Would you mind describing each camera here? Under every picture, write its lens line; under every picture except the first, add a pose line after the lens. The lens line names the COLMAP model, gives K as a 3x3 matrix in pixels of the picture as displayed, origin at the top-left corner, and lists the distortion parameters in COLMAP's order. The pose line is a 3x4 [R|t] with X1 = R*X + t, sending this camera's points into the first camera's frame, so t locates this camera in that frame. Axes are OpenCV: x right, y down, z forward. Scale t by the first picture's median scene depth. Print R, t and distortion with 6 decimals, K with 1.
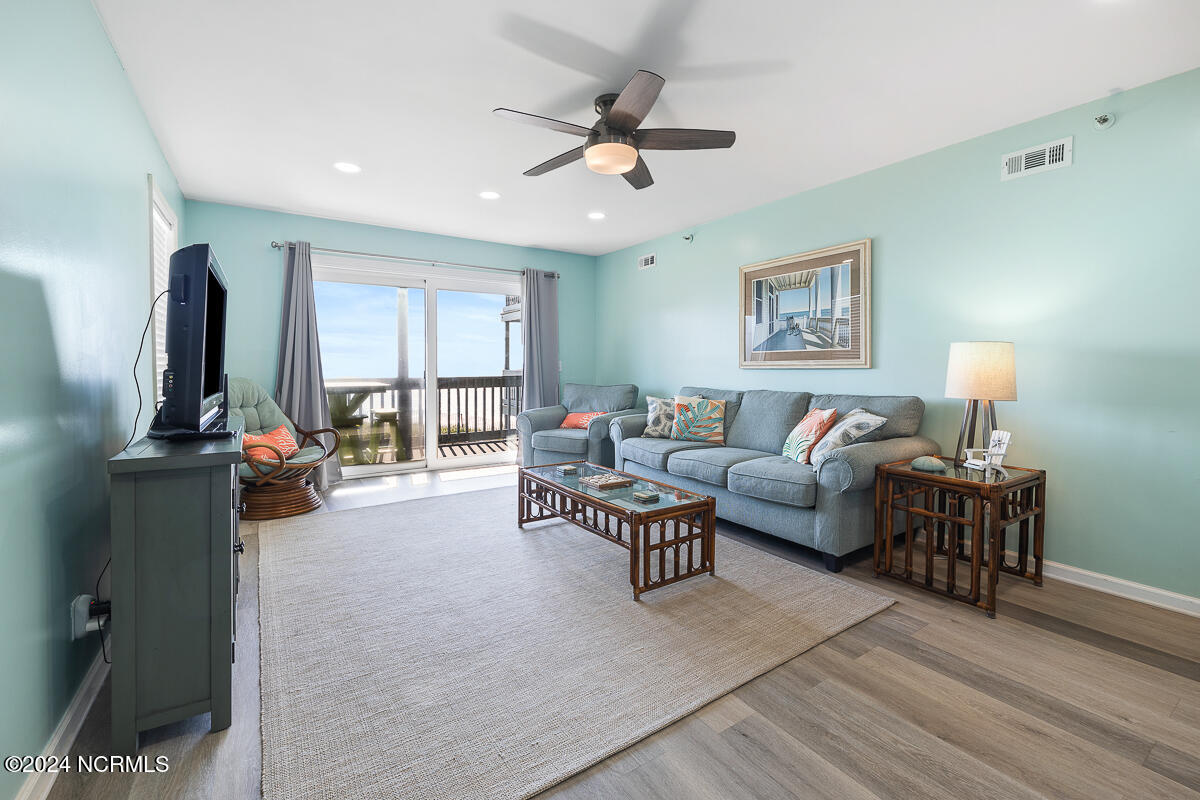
lens RADIAL K [[509.6, 0, 597.5], [0, 509.6, 368.4], [0, 0, 1]] dist [-0.002196, -0.000139]
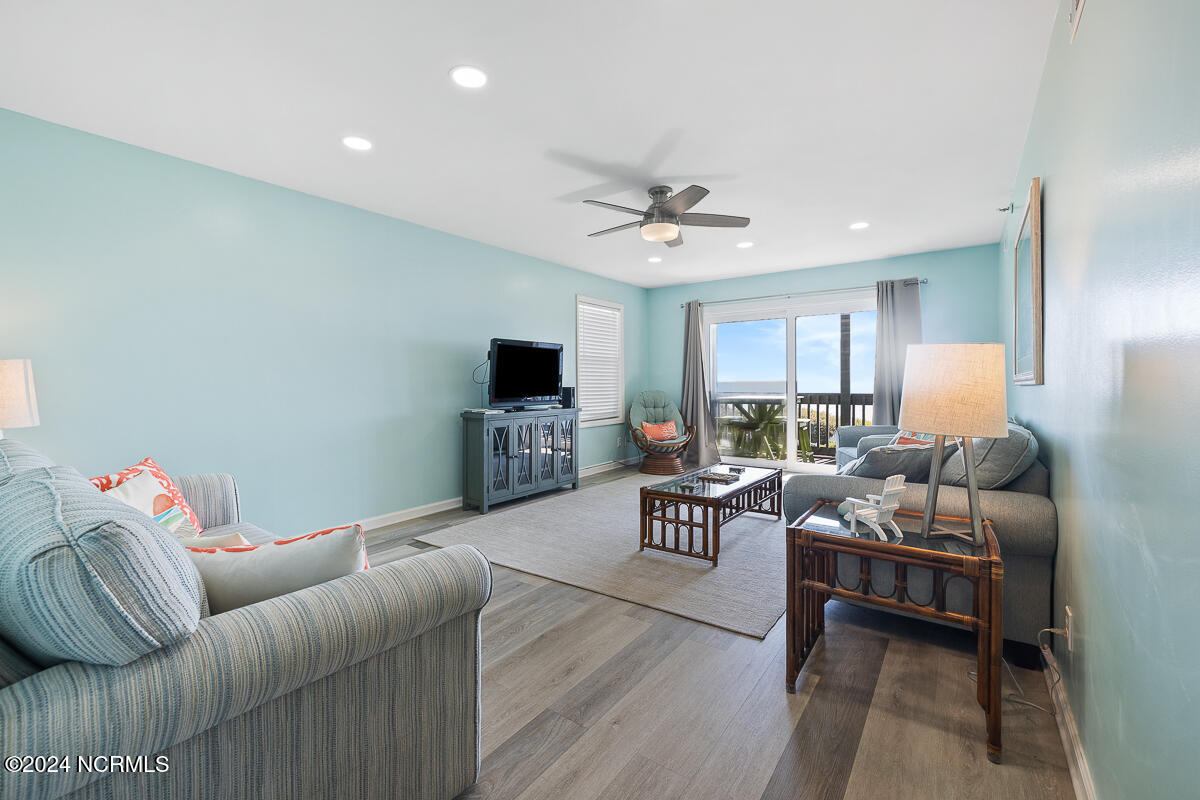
lens RADIAL K [[509.6, 0, 613.3], [0, 509.6, 386.1], [0, 0, 1]] dist [-0.002196, -0.000139]
pose [[0.367289, 0.004876, -0.930094, 0.859264], [-0.001368, 0.999988, 0.004702, -0.002513], [0.930106, -0.000455, 0.367292, 0.261663]]
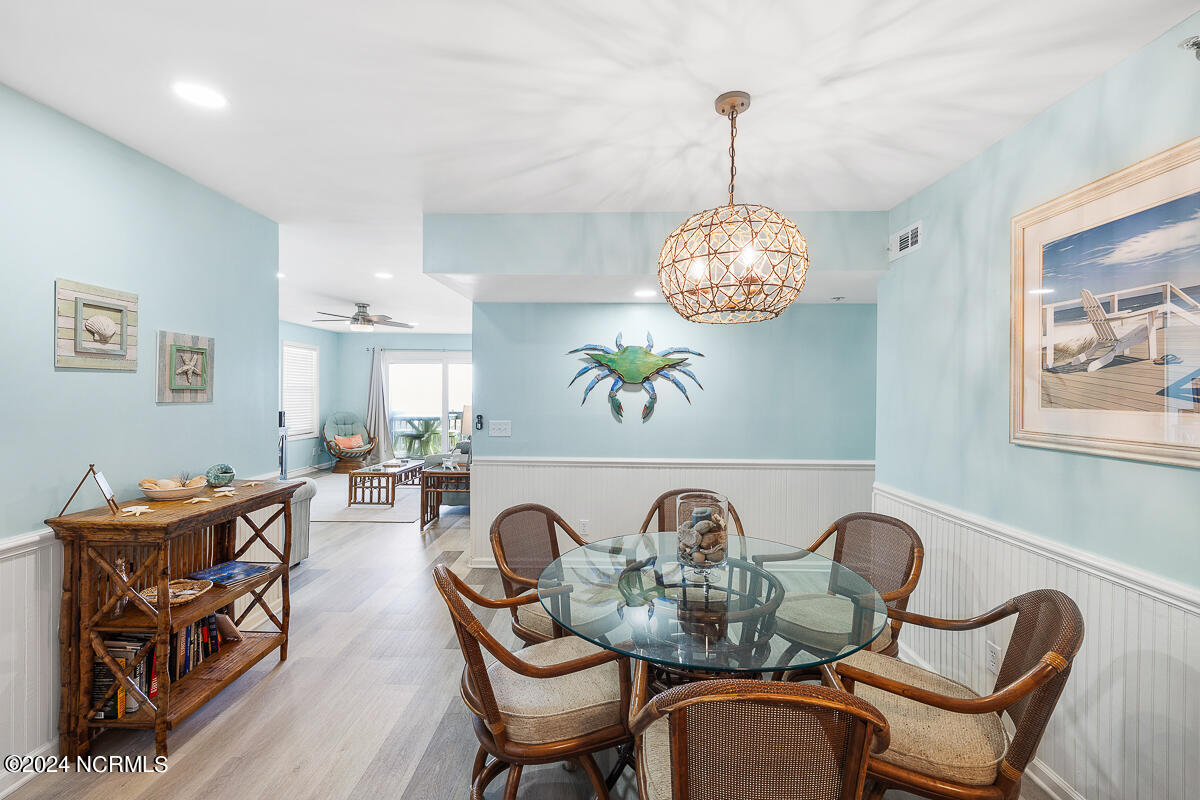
lens RADIAL K [[509.6, 0, 599.0], [0, 509.6, 394.7], [0, 0, 1]] dist [-0.002196, -0.000139]
pose [[0.820601, 0.008239, -0.571442, 1.609546], [-0.014158, 0.999882, -0.005916, -0.064083], [0.571326, 0.012945, 0.820621, -0.237039]]
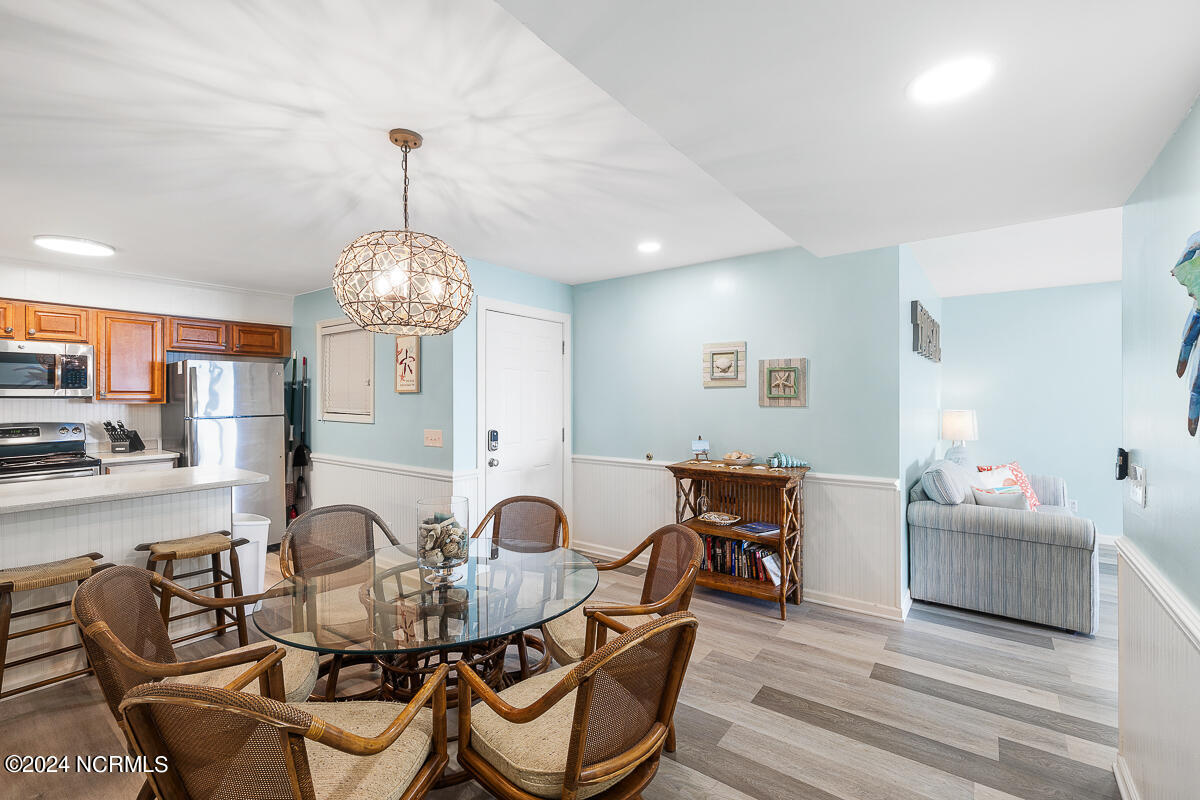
lens RADIAL K [[509.6, 0, 603.8], [0, 509.6, 396.5], [0, 0, 1]] dist [-0.002196, -0.000139]
pose [[-0.939742, 0.000294, -0.341883, 1.430553], [-0.003868, 0.999926, 0.011492, -0.078337], [0.341862, 0.012122, -0.939672, 0.767604]]
